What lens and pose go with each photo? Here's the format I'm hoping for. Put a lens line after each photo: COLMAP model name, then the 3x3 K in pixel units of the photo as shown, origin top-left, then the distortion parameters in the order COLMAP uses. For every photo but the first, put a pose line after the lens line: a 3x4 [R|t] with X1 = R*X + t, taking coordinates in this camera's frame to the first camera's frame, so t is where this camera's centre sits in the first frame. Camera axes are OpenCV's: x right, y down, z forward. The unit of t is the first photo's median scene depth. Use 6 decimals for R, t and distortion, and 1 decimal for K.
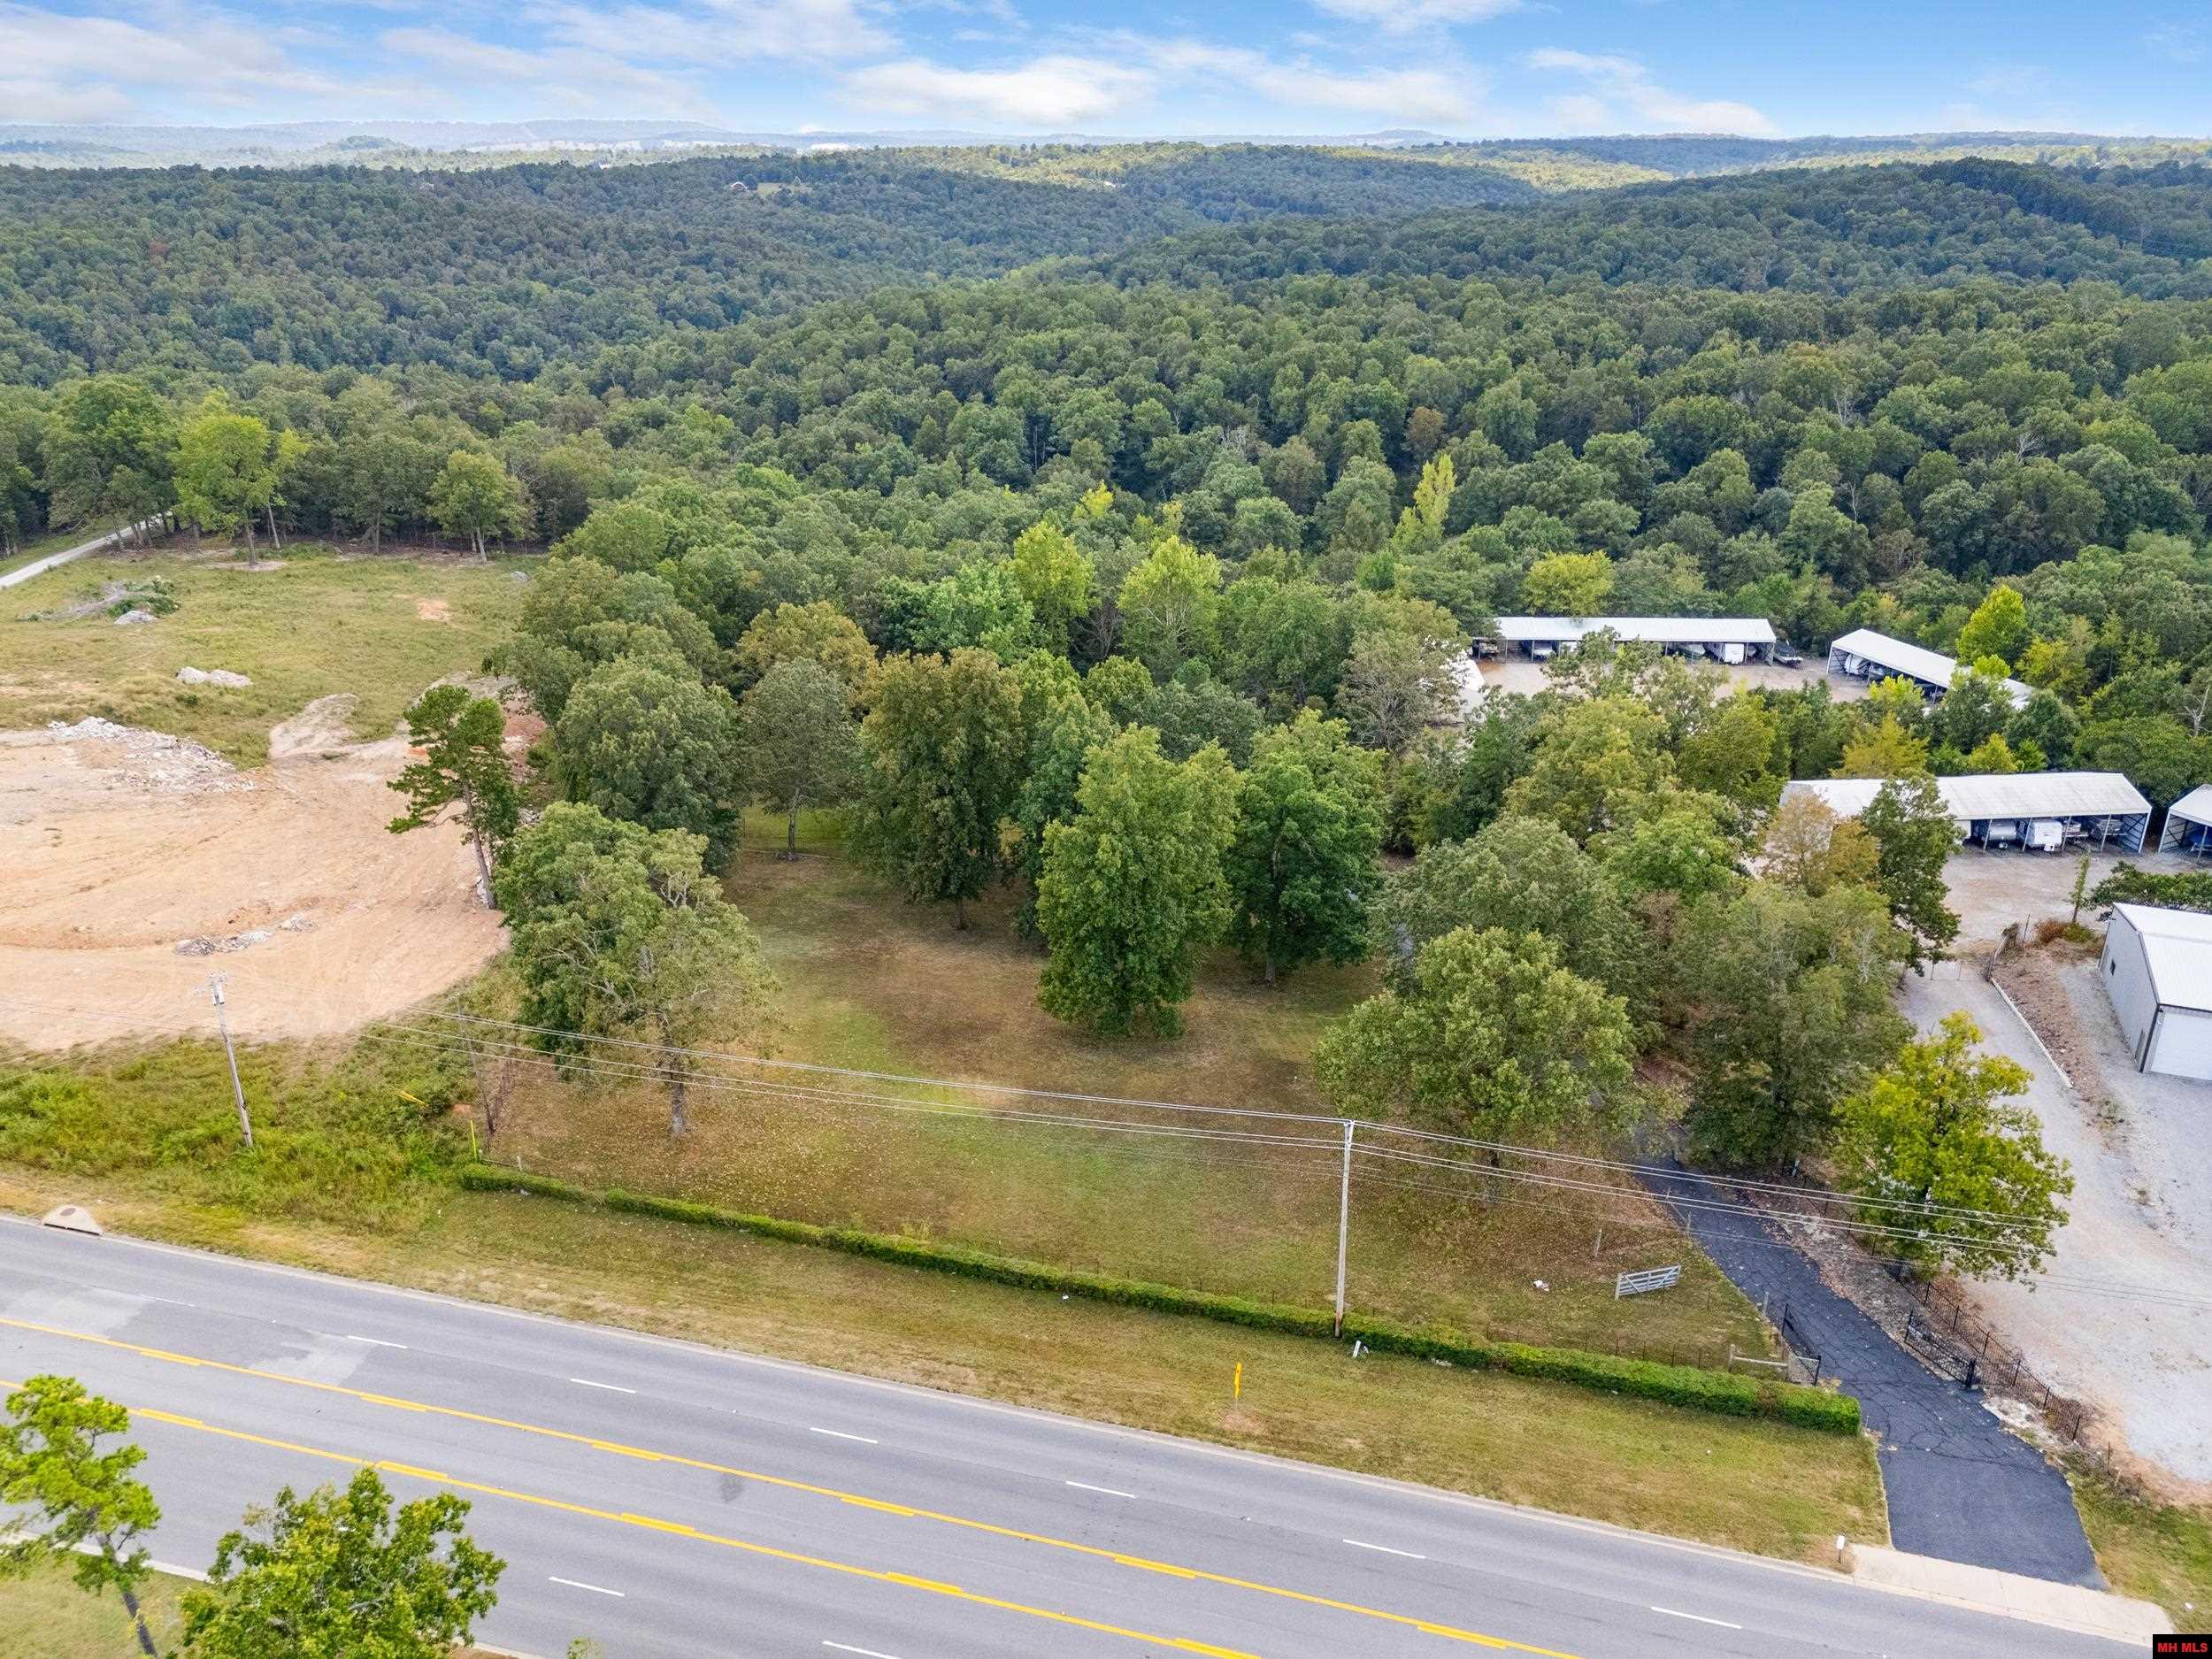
lens RADIAL K [[1643.1, 0, 1106.0], [0, 1643.1, 829.5], [0, 0, 1]] dist [0.066740, -0.062890]
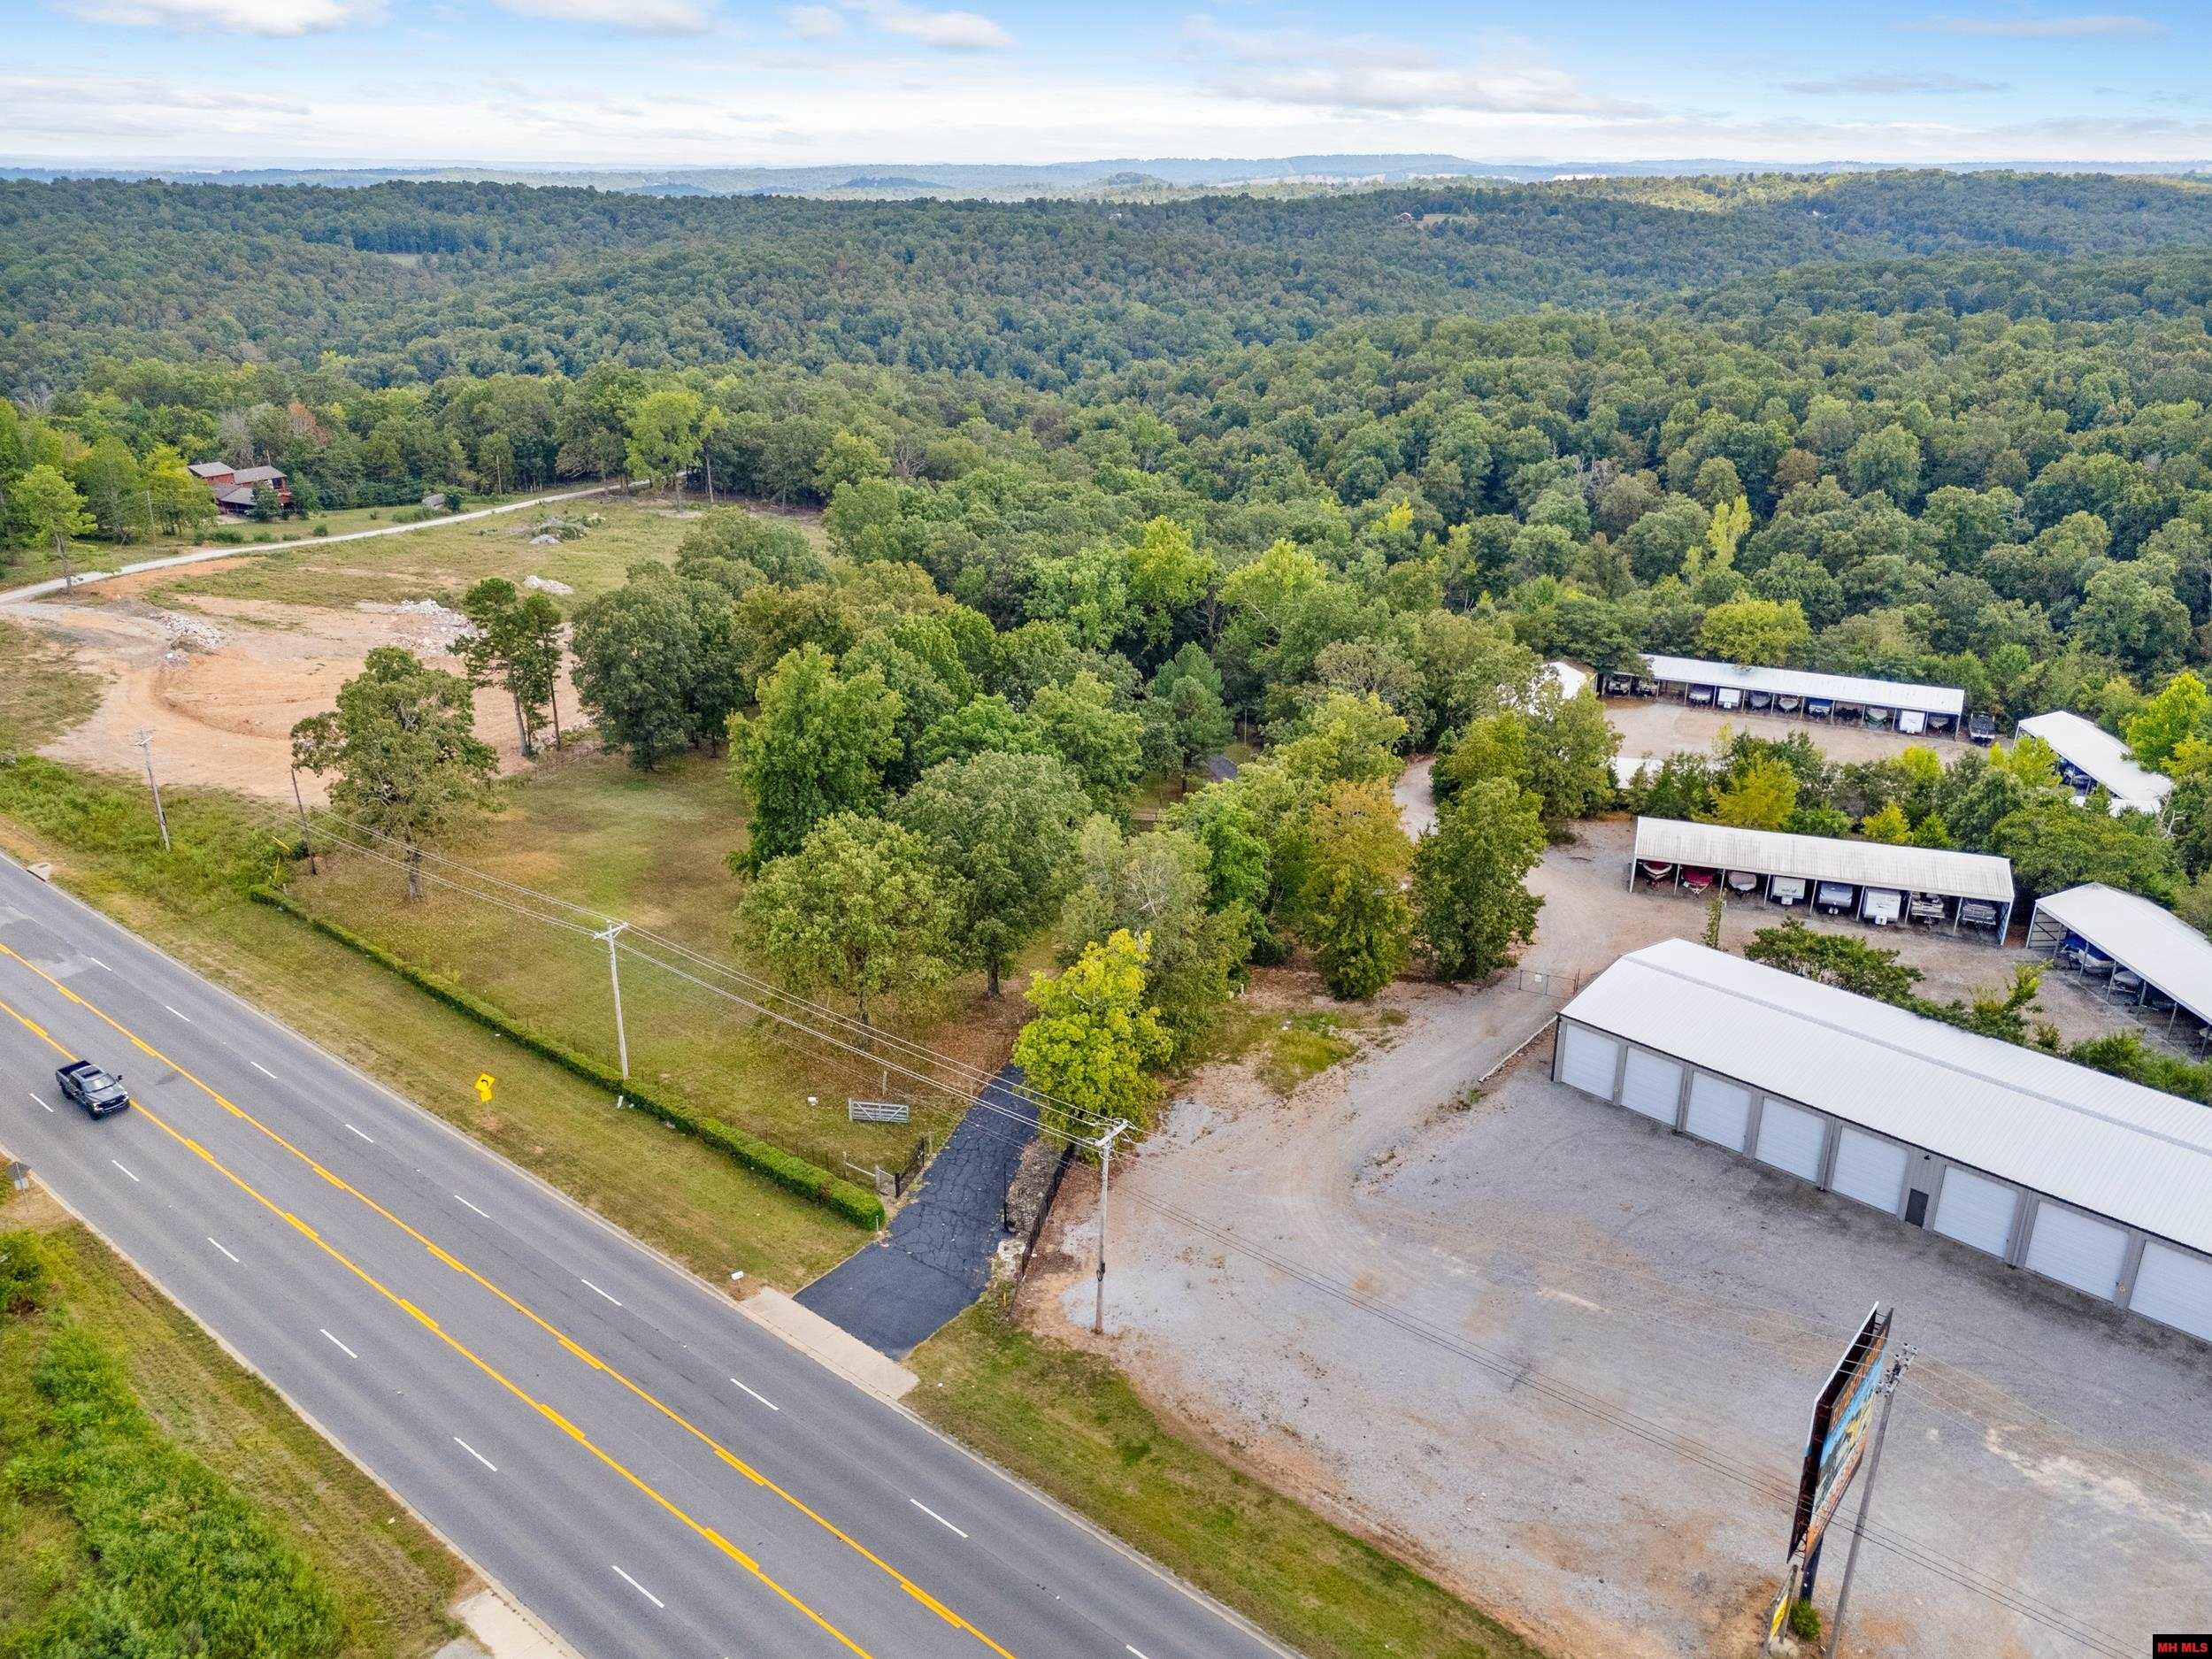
lens RADIAL K [[1643.1, 0, 1106.0], [0, 1643.1, 829.5], [0, 0, 1]] dist [0.066740, -0.062890]
pose [[0.915810, 0.148960, -0.372966, 0.193019], [-0.155090, 0.987805, 0.013703, 0.005787], [0.370459, 0.045294, 0.927744, -0.012470]]
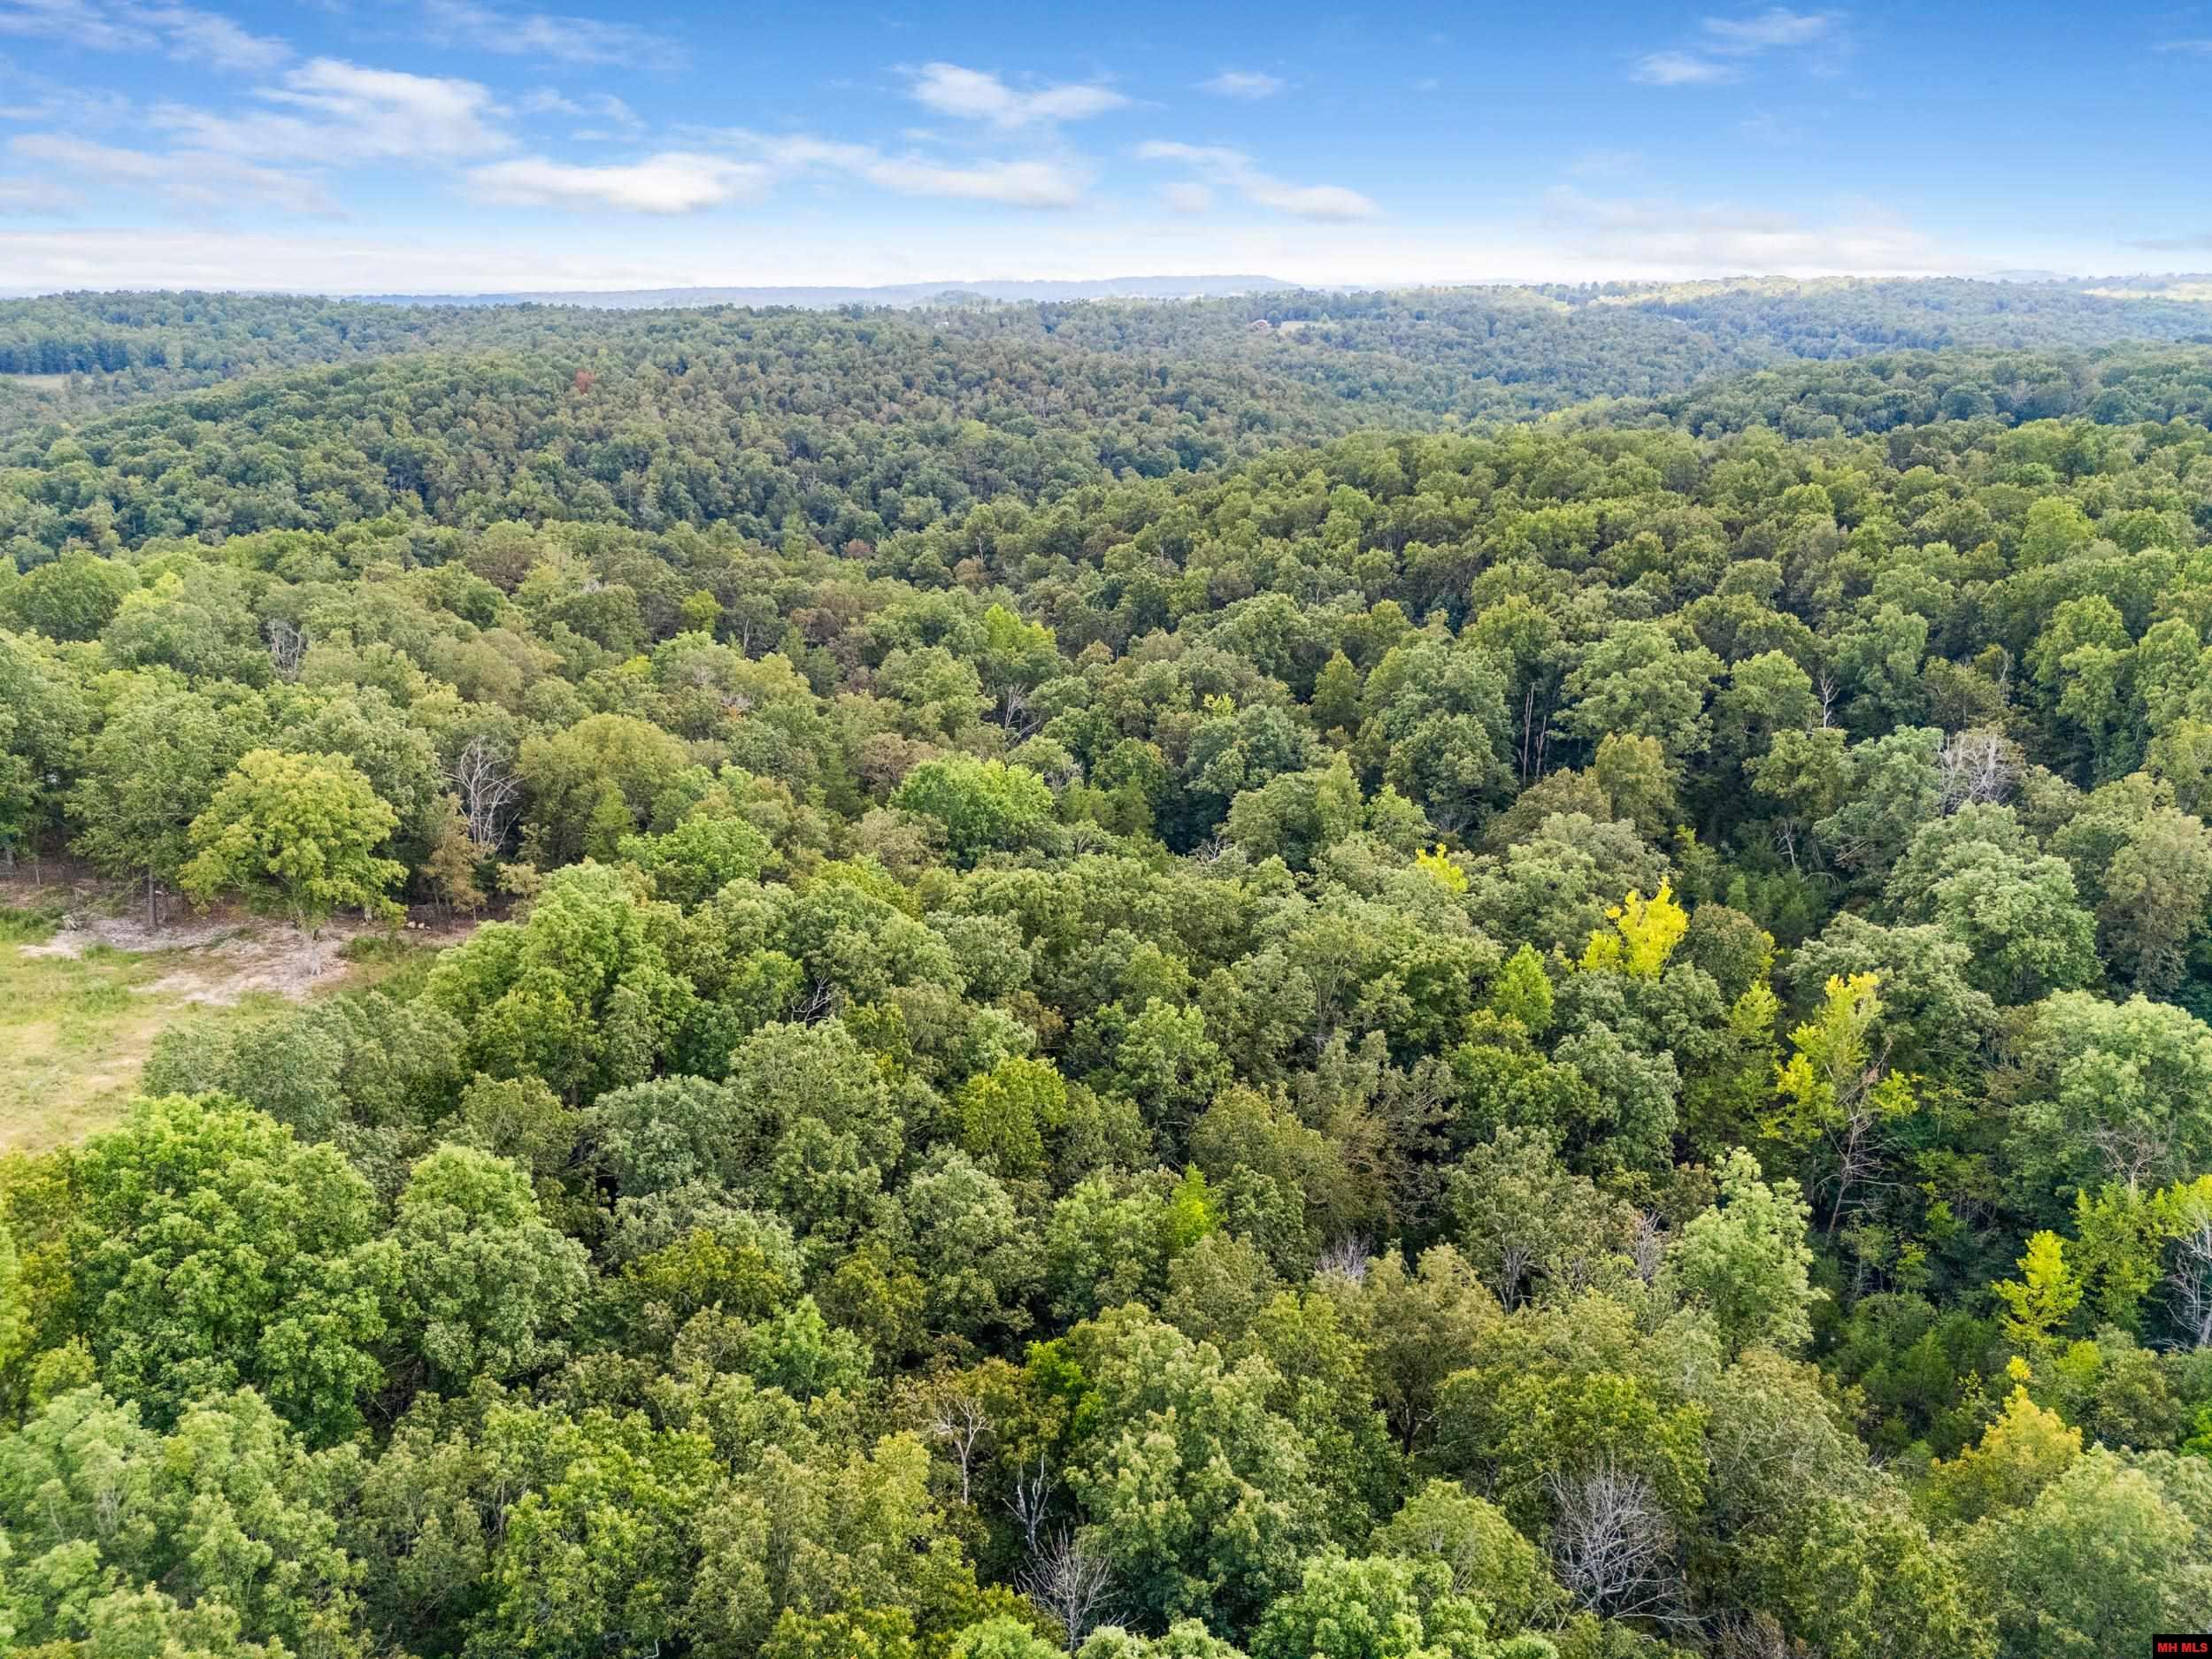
lens RADIAL K [[1643.1, 0, 1106.0], [0, 1643.1, 829.5], [0, 0, 1]] dist [0.066740, -0.062890]
pose [[0.951007, 0.089266, -0.296001, -0.011387], [-0.112459, 0.991705, -0.062240, -0.146645], [0.287990, 0.092478, 0.953158, 0.445097]]
